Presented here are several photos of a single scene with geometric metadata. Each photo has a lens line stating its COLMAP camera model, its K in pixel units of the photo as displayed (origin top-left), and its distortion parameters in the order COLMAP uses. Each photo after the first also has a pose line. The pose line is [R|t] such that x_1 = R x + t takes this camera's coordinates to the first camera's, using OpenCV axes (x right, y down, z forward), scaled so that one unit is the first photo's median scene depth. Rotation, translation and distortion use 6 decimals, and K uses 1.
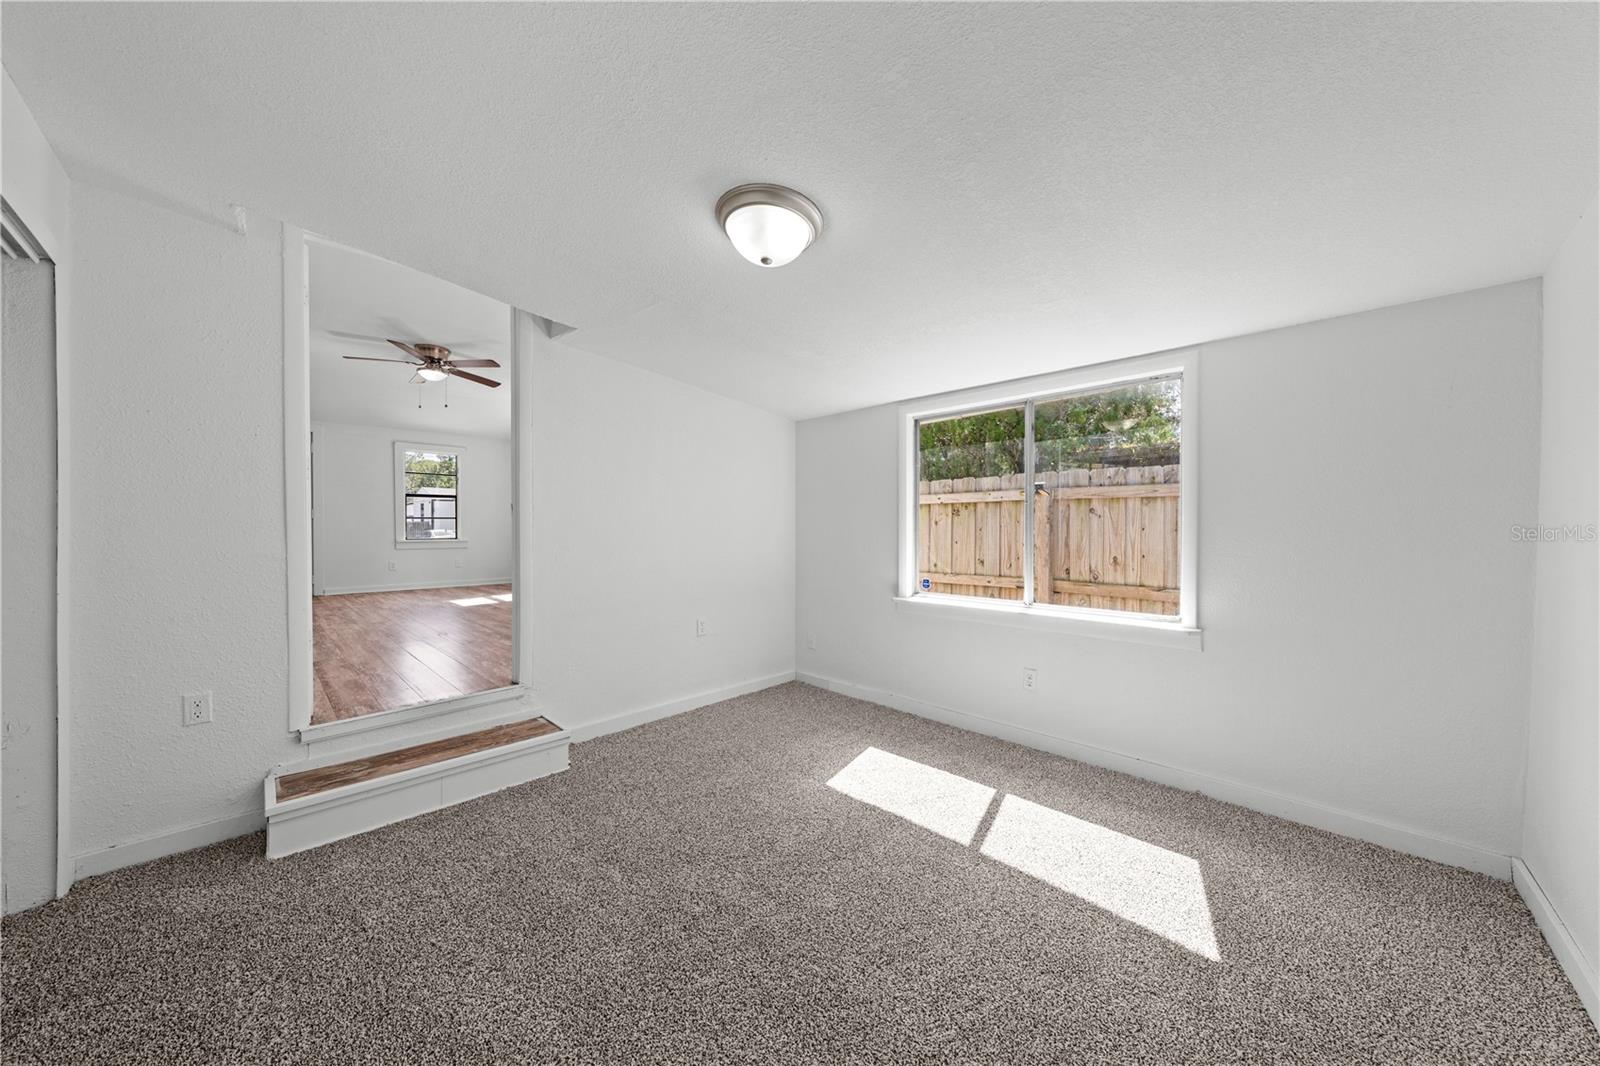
lens RADIAL K [[538.2, 0, 802.2], [0, 538.2, 530.6], [0, 0, 1]] dist [-0.001994, -0.000071]
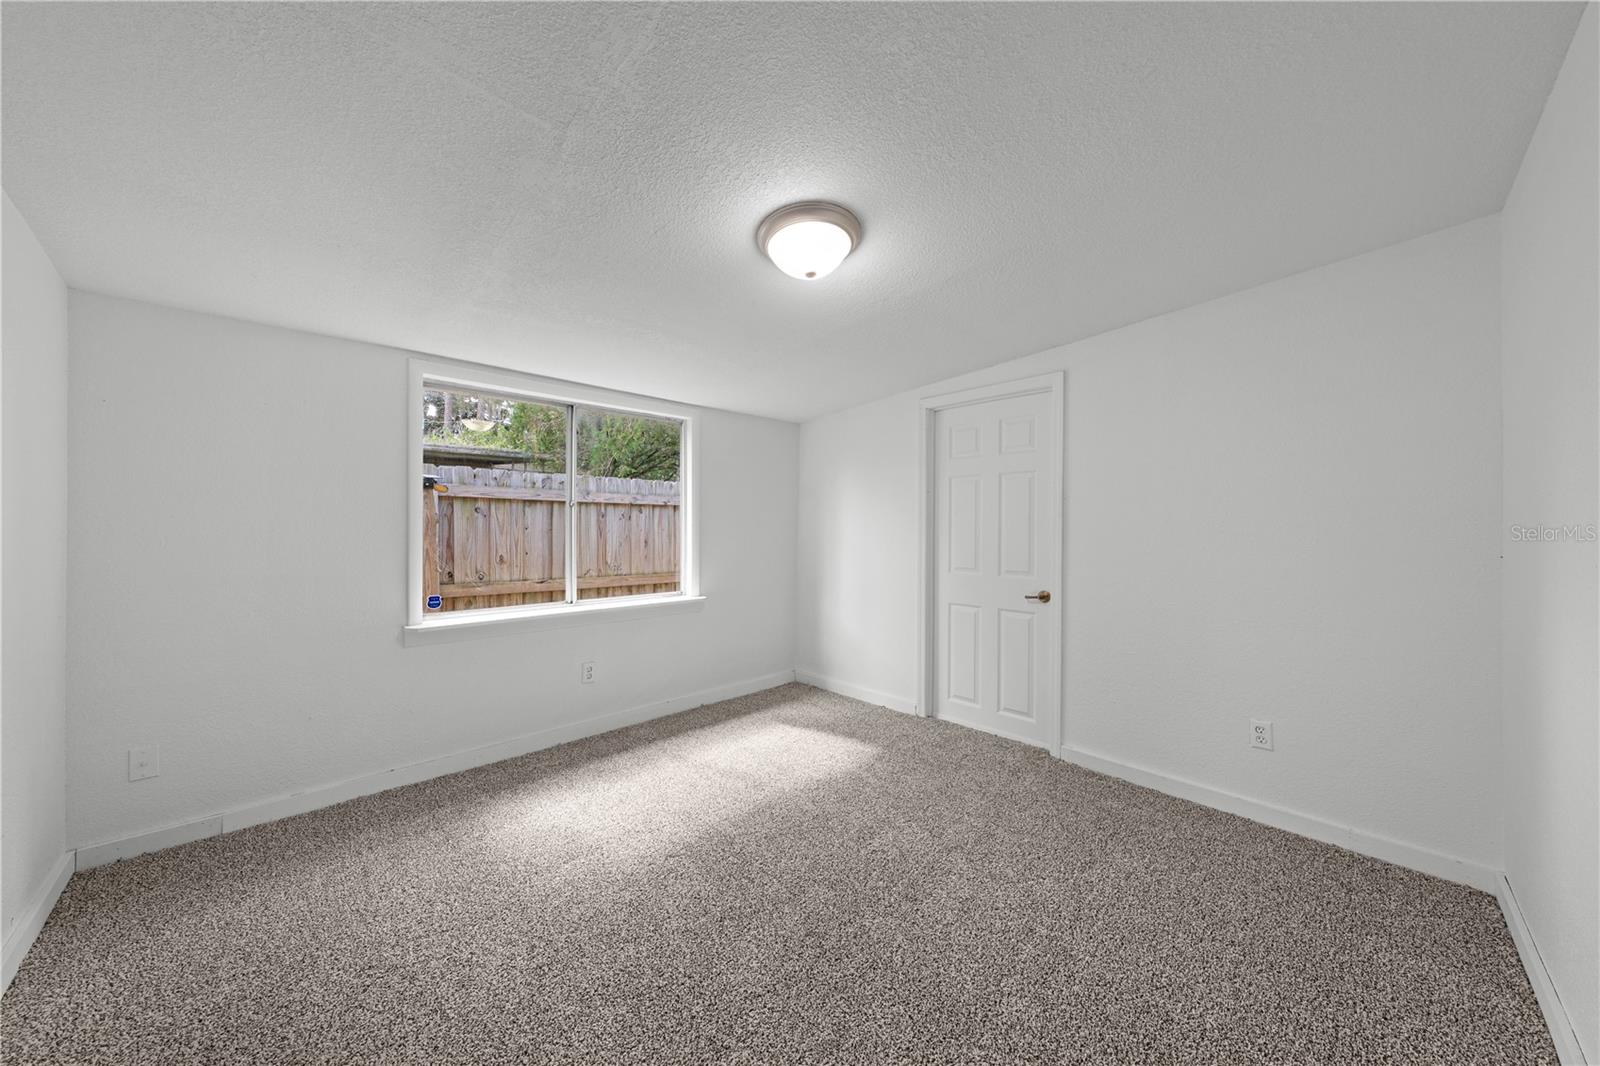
lens RADIAL K [[538.2, 0, 802.2], [0, 538.2, 530.6], [0, 0, 1]] dist [-0.001994, -0.000071]
pose [[0.032449, -0.008393, 0.999438, -0.477084], [0.000004, 0.999965, 0.008398, -0.008609], [-0.999473, -0.000269, 0.032448, 0.425164]]
